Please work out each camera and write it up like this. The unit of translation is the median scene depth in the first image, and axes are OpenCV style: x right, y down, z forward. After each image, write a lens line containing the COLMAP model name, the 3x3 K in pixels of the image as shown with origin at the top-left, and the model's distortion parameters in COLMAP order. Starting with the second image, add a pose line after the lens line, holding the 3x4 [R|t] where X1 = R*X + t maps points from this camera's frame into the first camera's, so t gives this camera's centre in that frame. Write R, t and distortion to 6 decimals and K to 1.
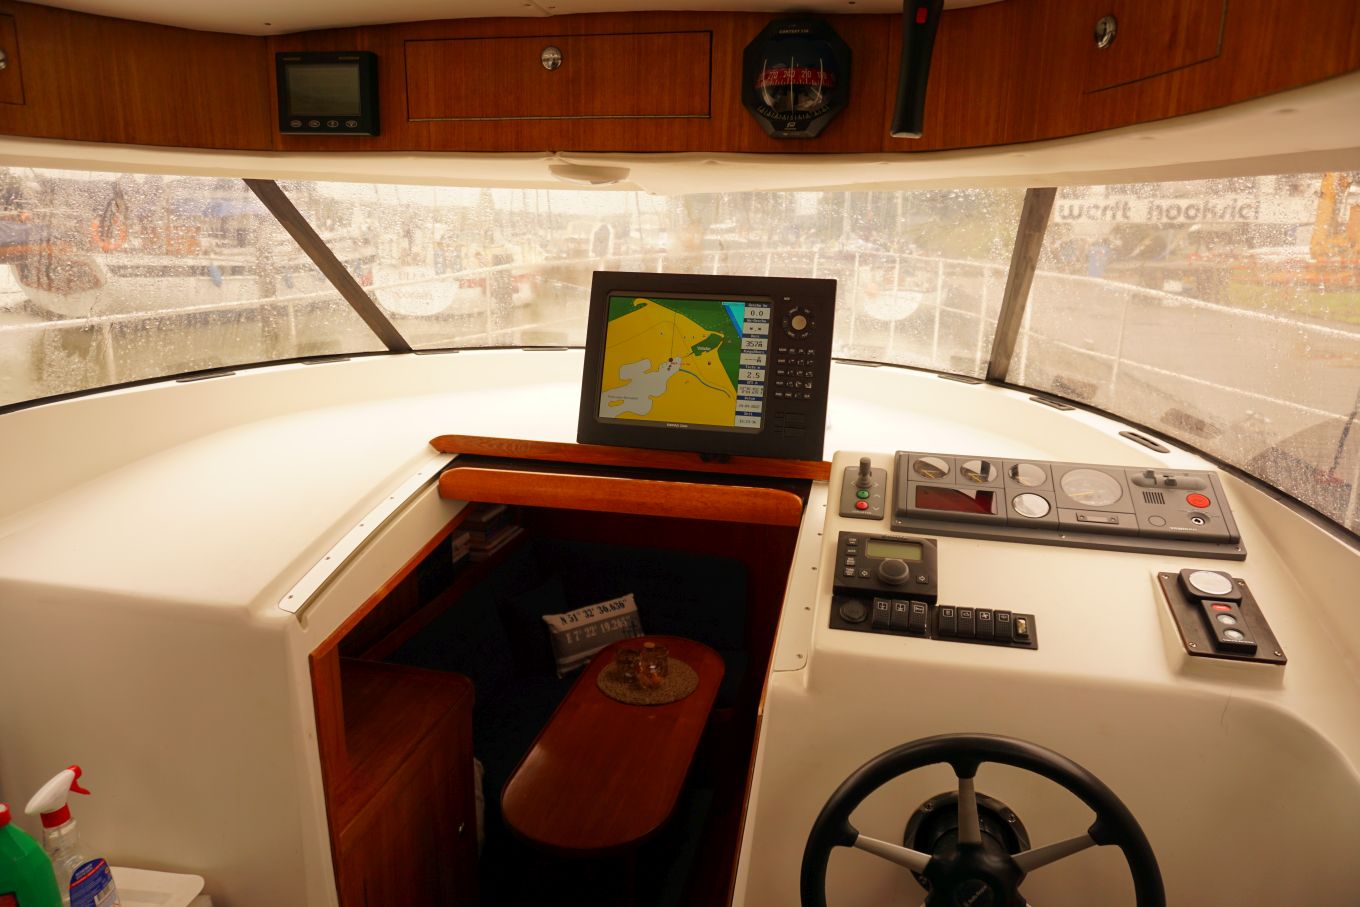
lens RADIAL K [[921.7, 0, 680.0], [0, 921.7, 450.6], [0, 0, 1]] dist [-0.044699, 0.041766]
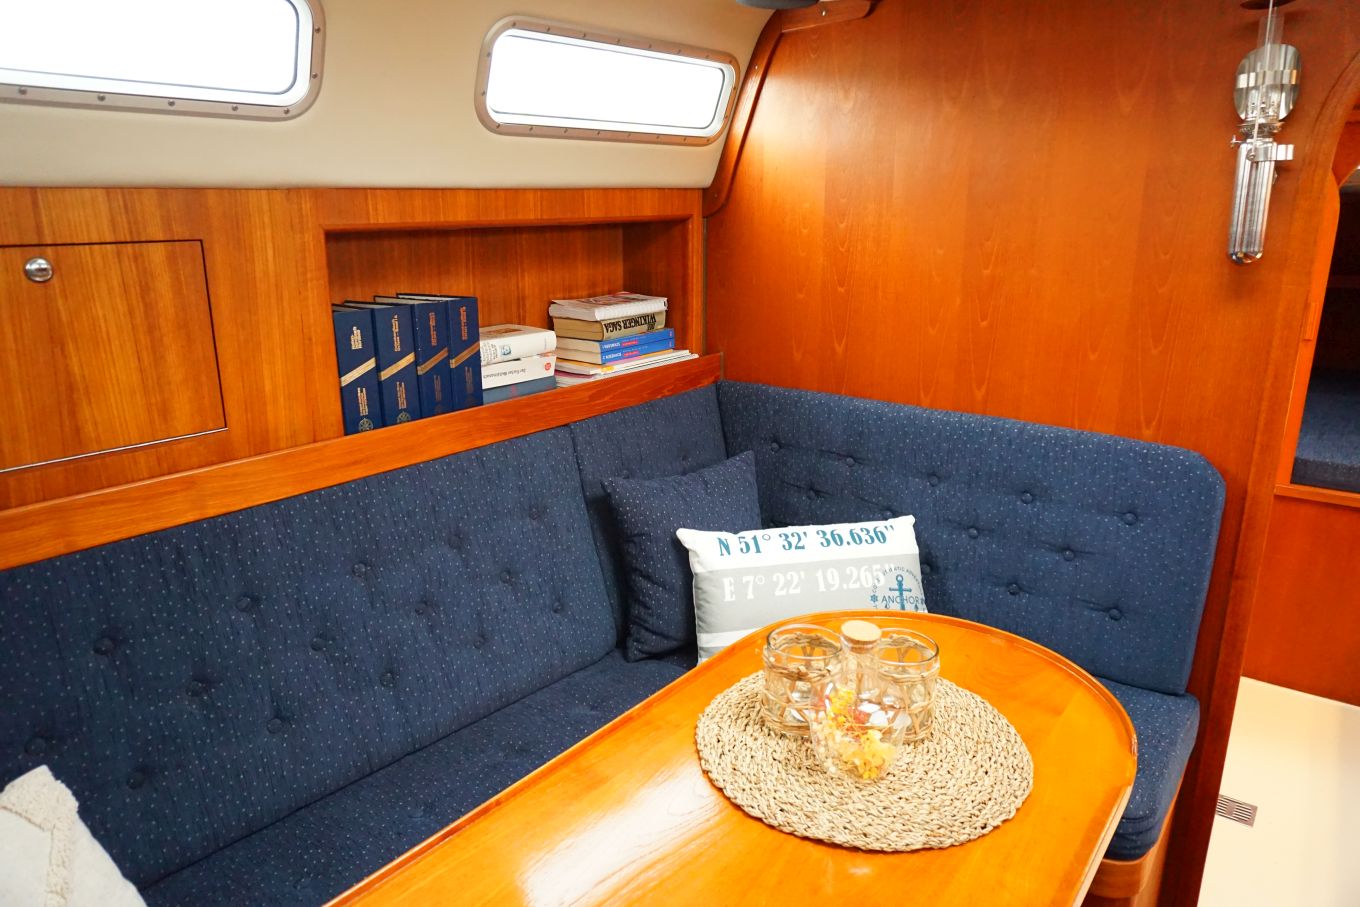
lens RADIAL K [[916.9, 0, 672.7], [0, 916.9, 451.3], [0, 0, 1]] dist [-0.048362, 0.034217]
pose [[0.904675, 0.093607, -0.415694, 0.022916], [-0.085359, 0.995609, 0.038427, 0.126421], [0.417465, 0.000719, 0.908693, 0.604647]]
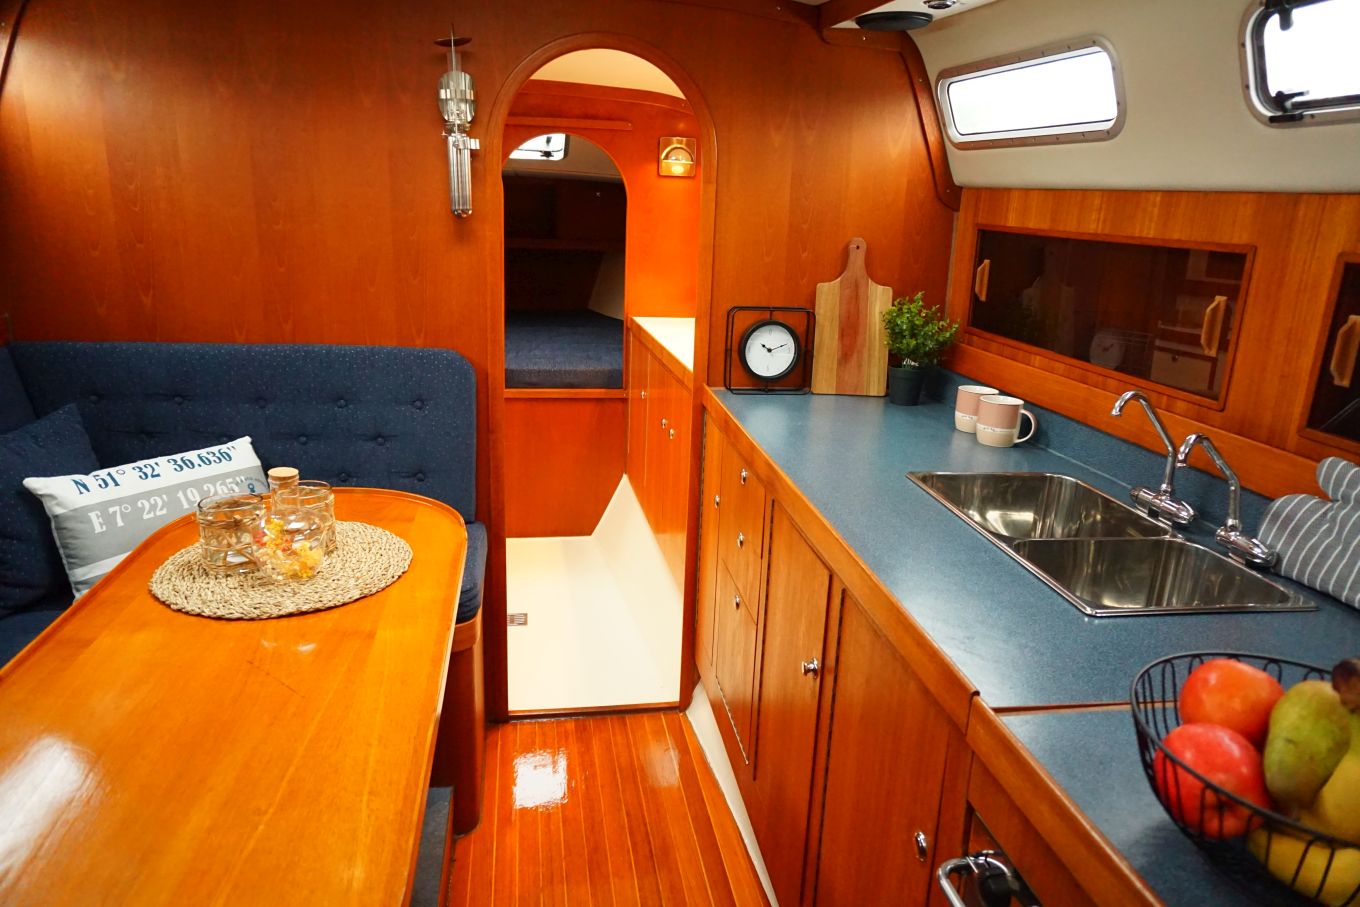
lens RADIAL K [[919.0, 0, 682.1], [0, 919.0, 447.7], [0, 0, 1]] dist [-0.040850, 0.033850]
pose [[0.929294, -0.079578, 0.360665, -0.011891], [0.065913, 0.996569, 0.050052, 0.162443], [-0.363411, -0.022741, 0.931351, 0.475963]]
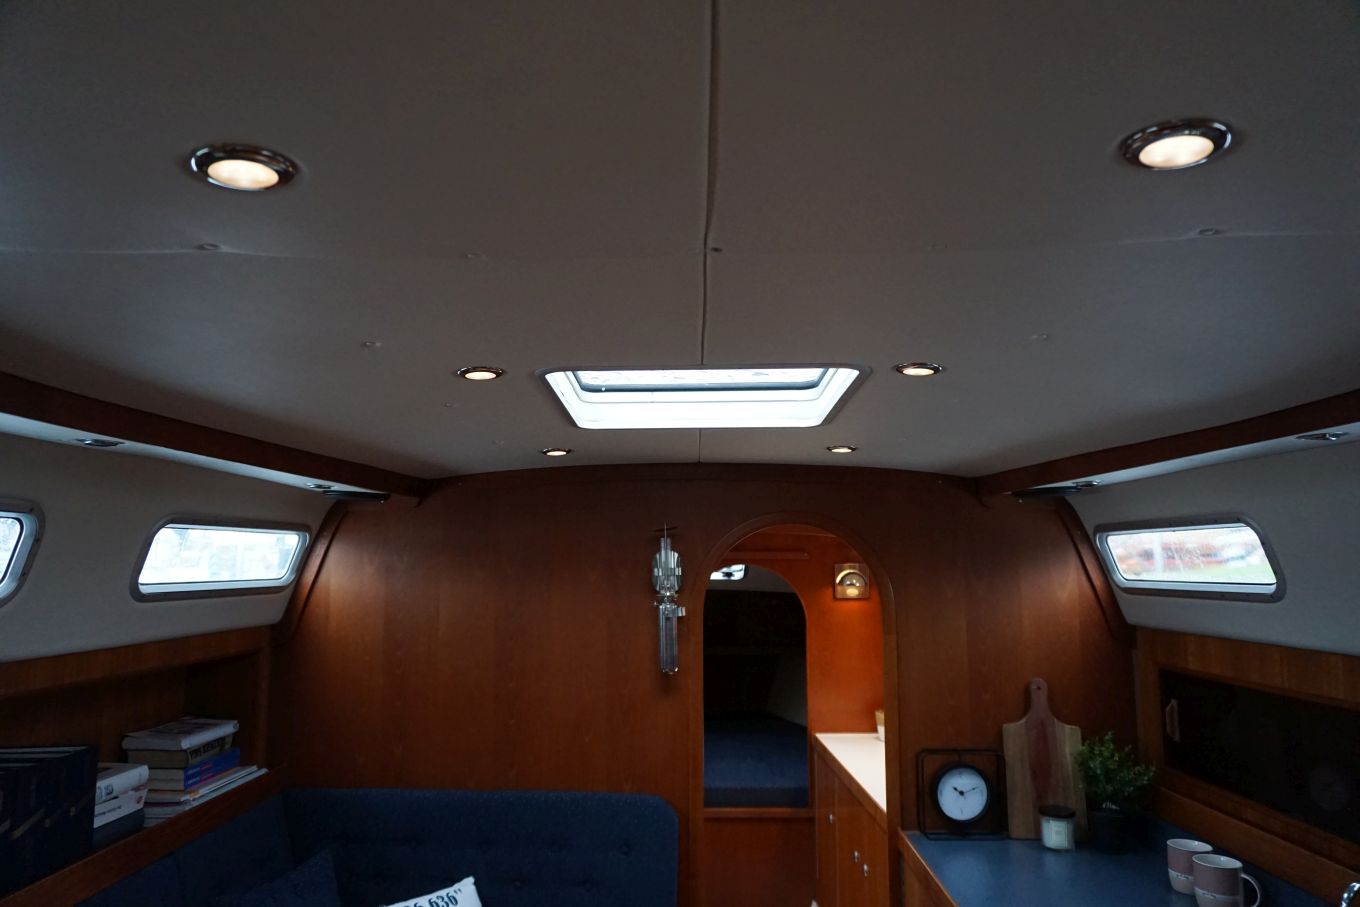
lens RADIAL K [[919.0, 0, 682.1], [0, 919.0, 447.7], [0, 0, 1]] dist [-0.040850, 0.033850]
pose [[0.979201, 0.007792, 0.202745, -0.042387], [0.064931, 0.934675, -0.349523, 0.119695], [-0.192224, 0.355417, 0.914729, 0.418301]]
